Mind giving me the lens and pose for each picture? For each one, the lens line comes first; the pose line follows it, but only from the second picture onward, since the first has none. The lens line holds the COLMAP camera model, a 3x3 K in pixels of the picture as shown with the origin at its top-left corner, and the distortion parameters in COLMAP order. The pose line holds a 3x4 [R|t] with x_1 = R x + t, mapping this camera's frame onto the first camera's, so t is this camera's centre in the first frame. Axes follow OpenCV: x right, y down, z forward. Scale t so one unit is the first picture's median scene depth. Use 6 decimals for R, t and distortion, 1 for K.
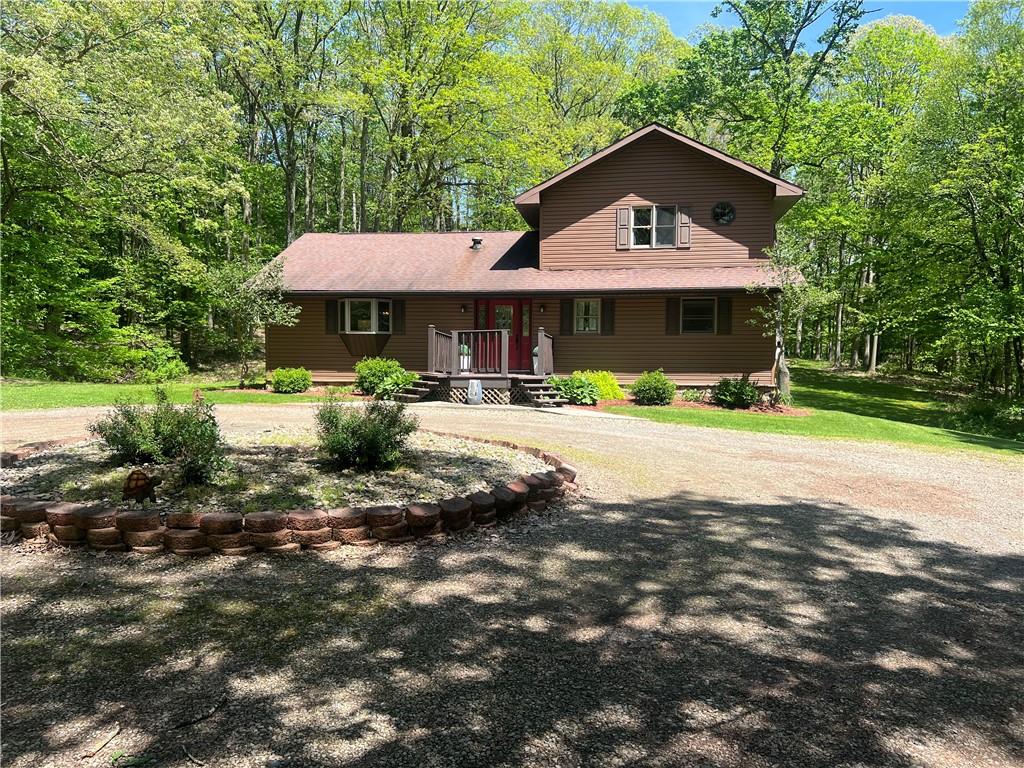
lens RADIAL K [[767.4, 0, 509.2], [0, 767.4, 379.2], [0, 0, 1]] dist [0.080696, -0.093590]
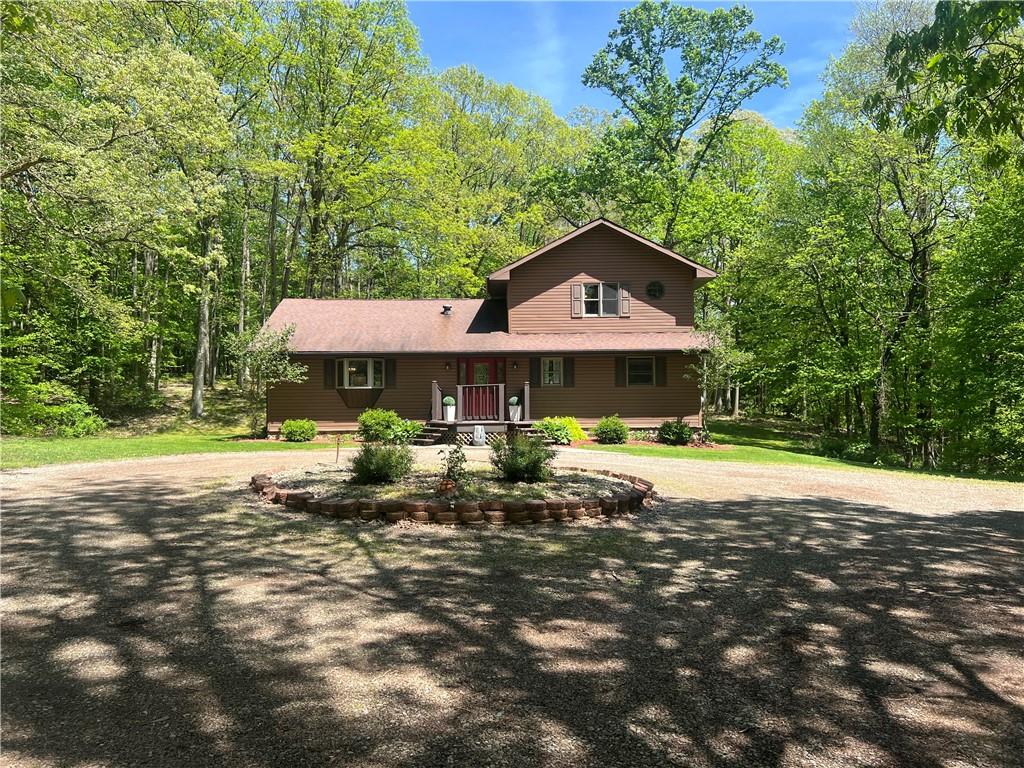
lens RADIAL K [[767.0, 0, 504.5], [0, 767.0, 384.0], [0, 0, 1]] dist [0.090779, -0.110260]
pose [[0.985339, -0.009613, 0.170338, -0.175517], [0.019486, 0.998219, -0.056386, 0.003535], [-0.169492, 0.058879, 0.983771, -0.174942]]
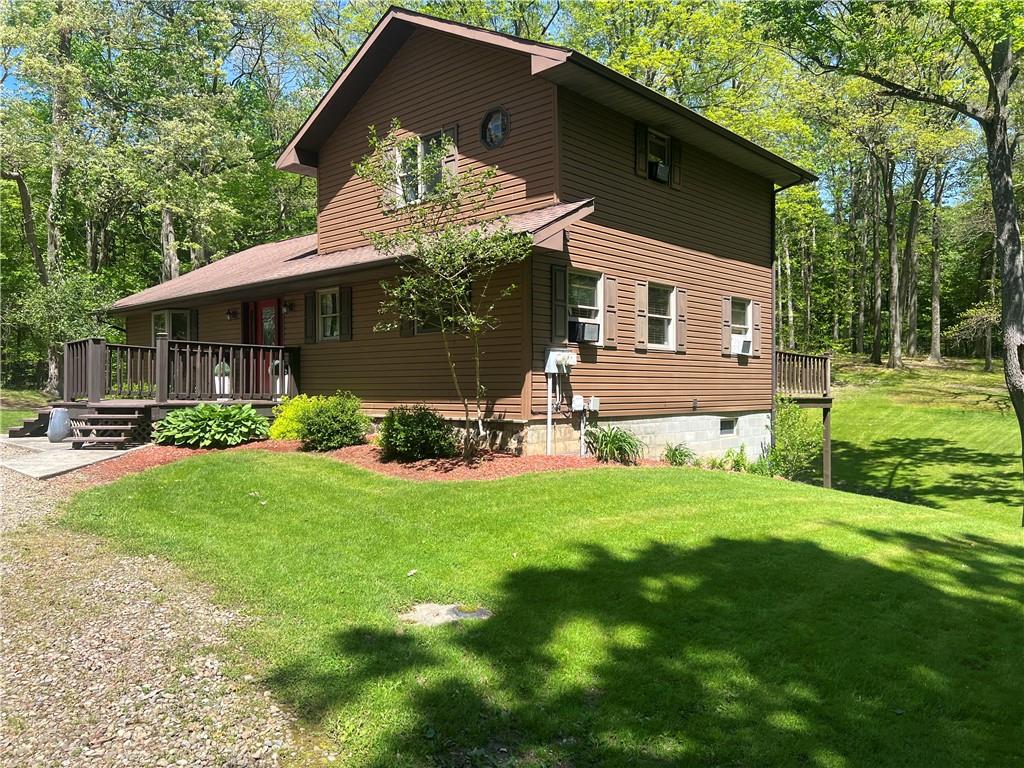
lens RADIAL K [[767.4, 0, 509.2], [0, 767.4, 379.2], [0, 0, 1]] dist [0.080696, -0.093590]
pose [[0.827804, -0.008359, -0.560955, 0.602872], [-0.034263, 0.997269, -0.065424, 0.012744], [0.559970, 0.073378, 0.825257, 0.528249]]
